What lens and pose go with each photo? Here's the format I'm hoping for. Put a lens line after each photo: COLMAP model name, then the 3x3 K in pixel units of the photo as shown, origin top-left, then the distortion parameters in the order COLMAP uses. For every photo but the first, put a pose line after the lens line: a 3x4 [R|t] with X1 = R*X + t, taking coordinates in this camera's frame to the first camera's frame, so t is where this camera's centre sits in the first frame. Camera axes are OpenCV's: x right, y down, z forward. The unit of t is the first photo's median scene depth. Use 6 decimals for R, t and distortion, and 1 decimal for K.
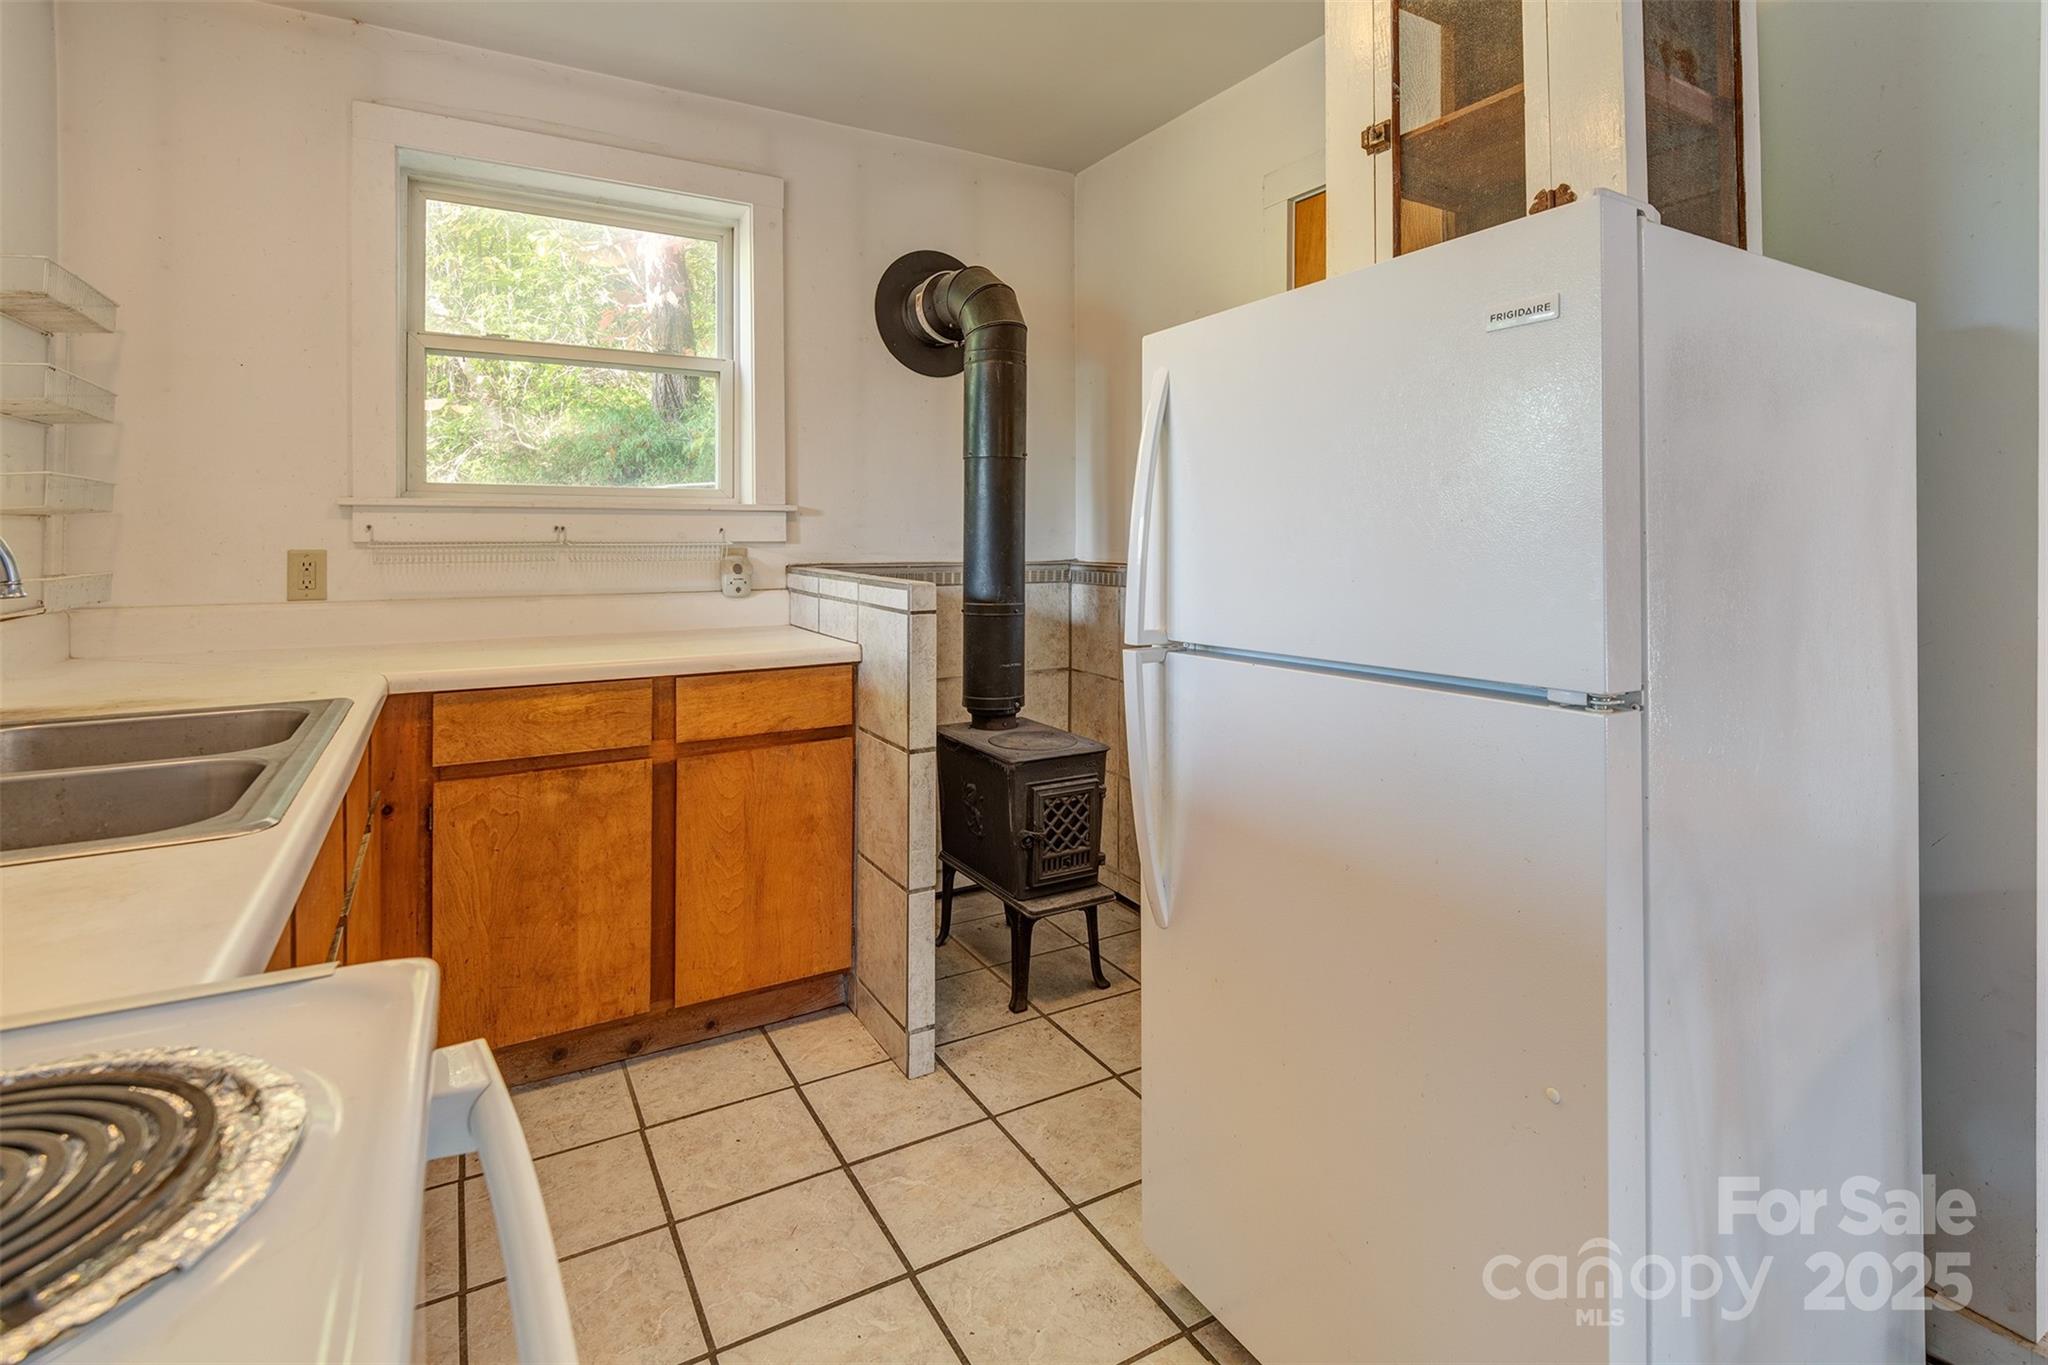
lens RADIAL K [[970.8, 0, 1007.3], [0, 970.8, 537.5], [0, 0, 1]] dist [0.017223, -0.008090]
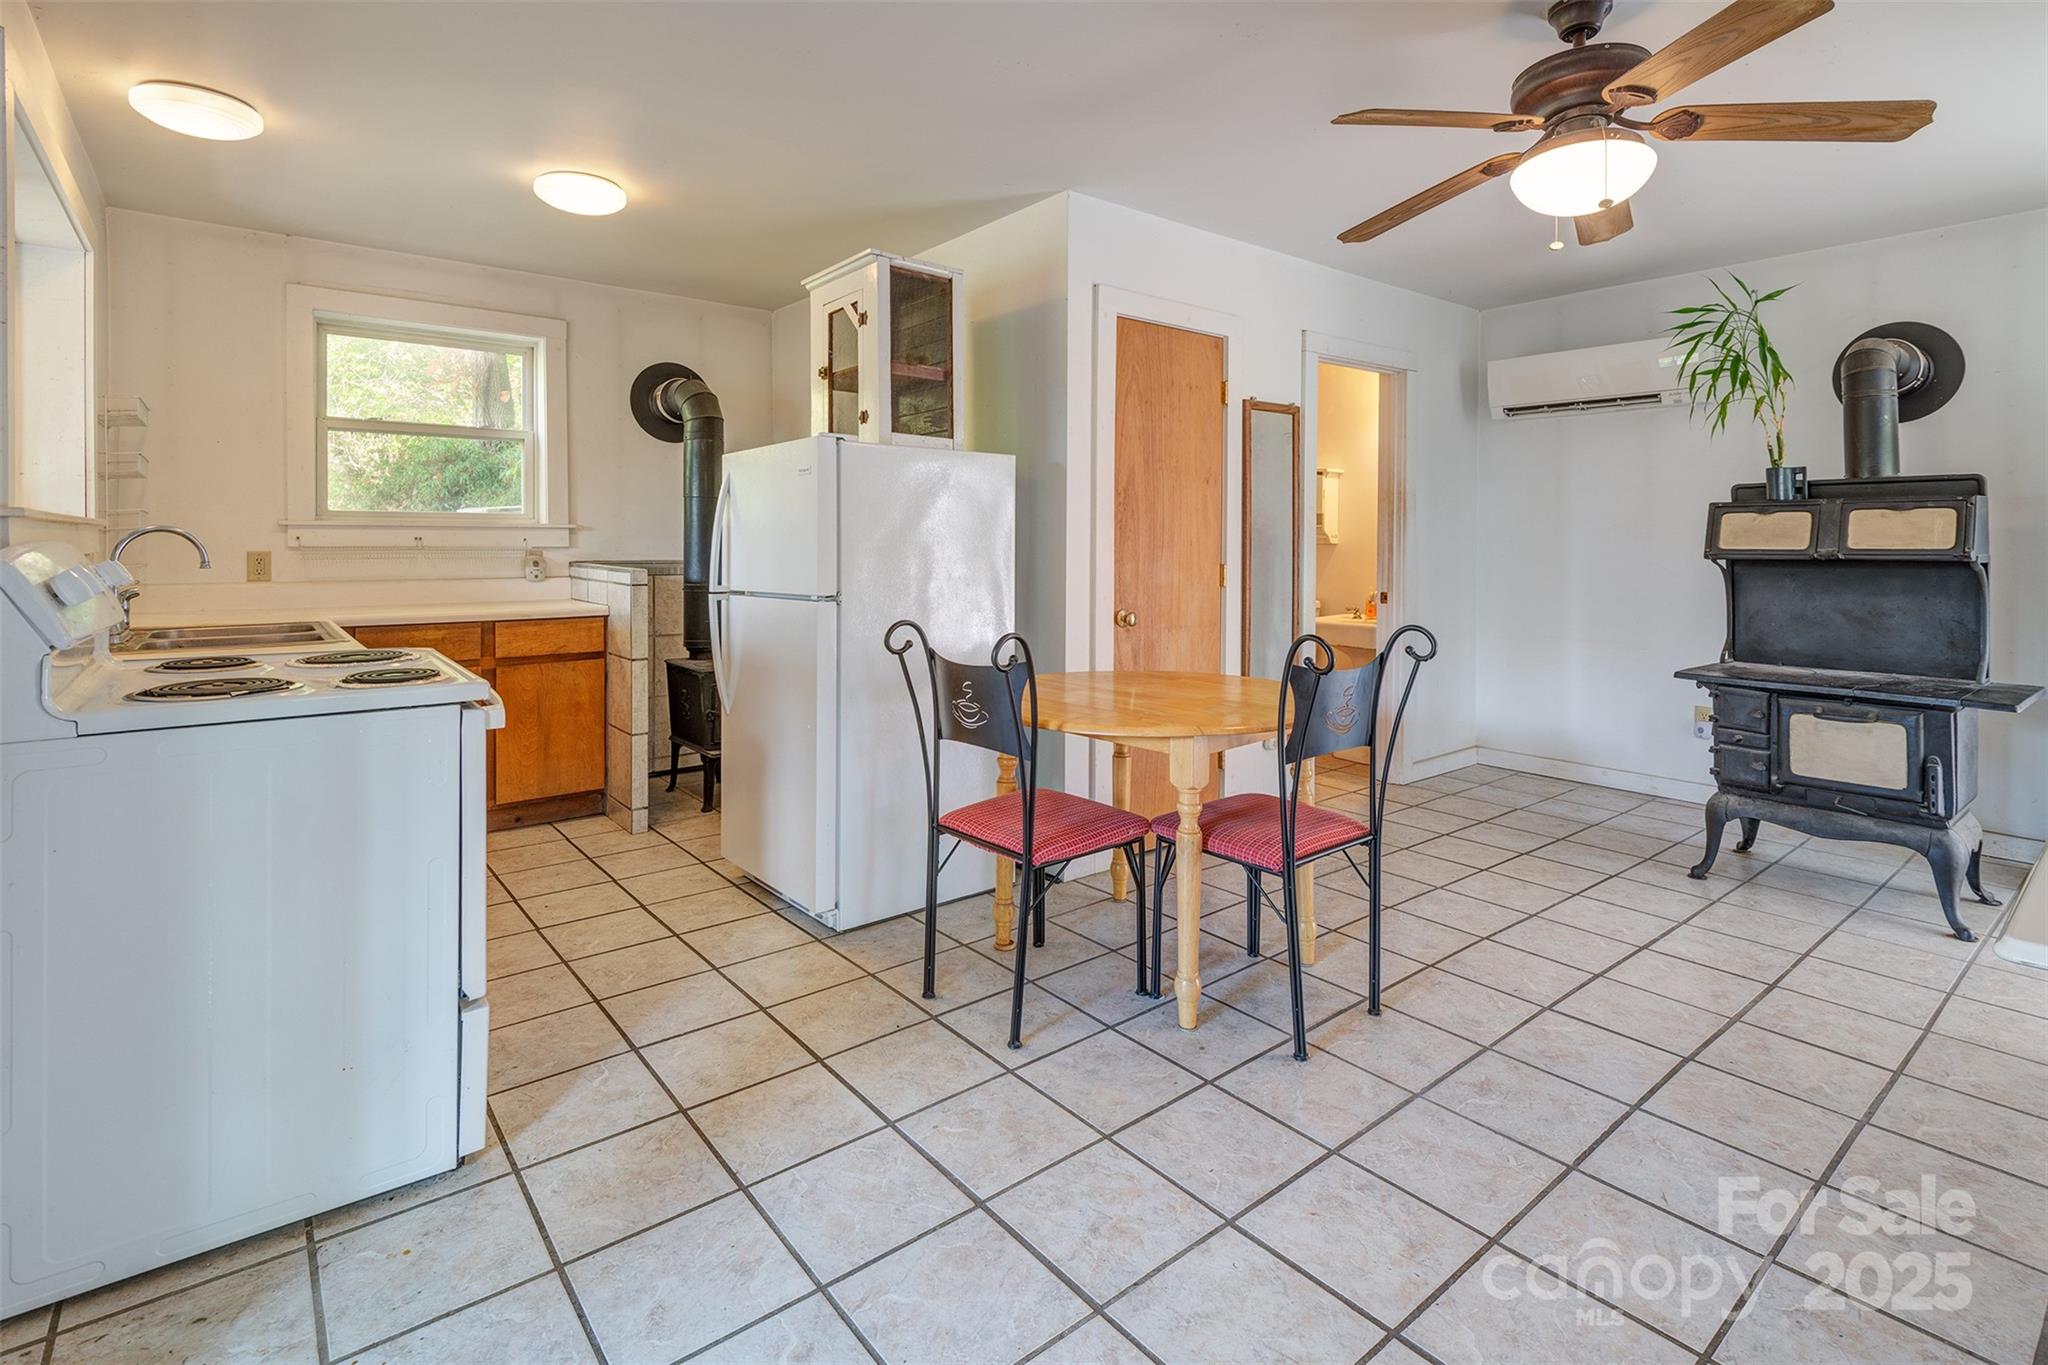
lens RADIAL K [[970.8, 0, 1024.0], [0, 970.8, 559.8], [0, 0, 1]] dist [0.017223, -0.008090]
pose [[0.985451, 0.000688, 0.169958, 0.270214], [-0.003226, 0.999887, 0.014656, -0.000718], [-0.169929, -0.014991, 0.985342, -0.805452]]
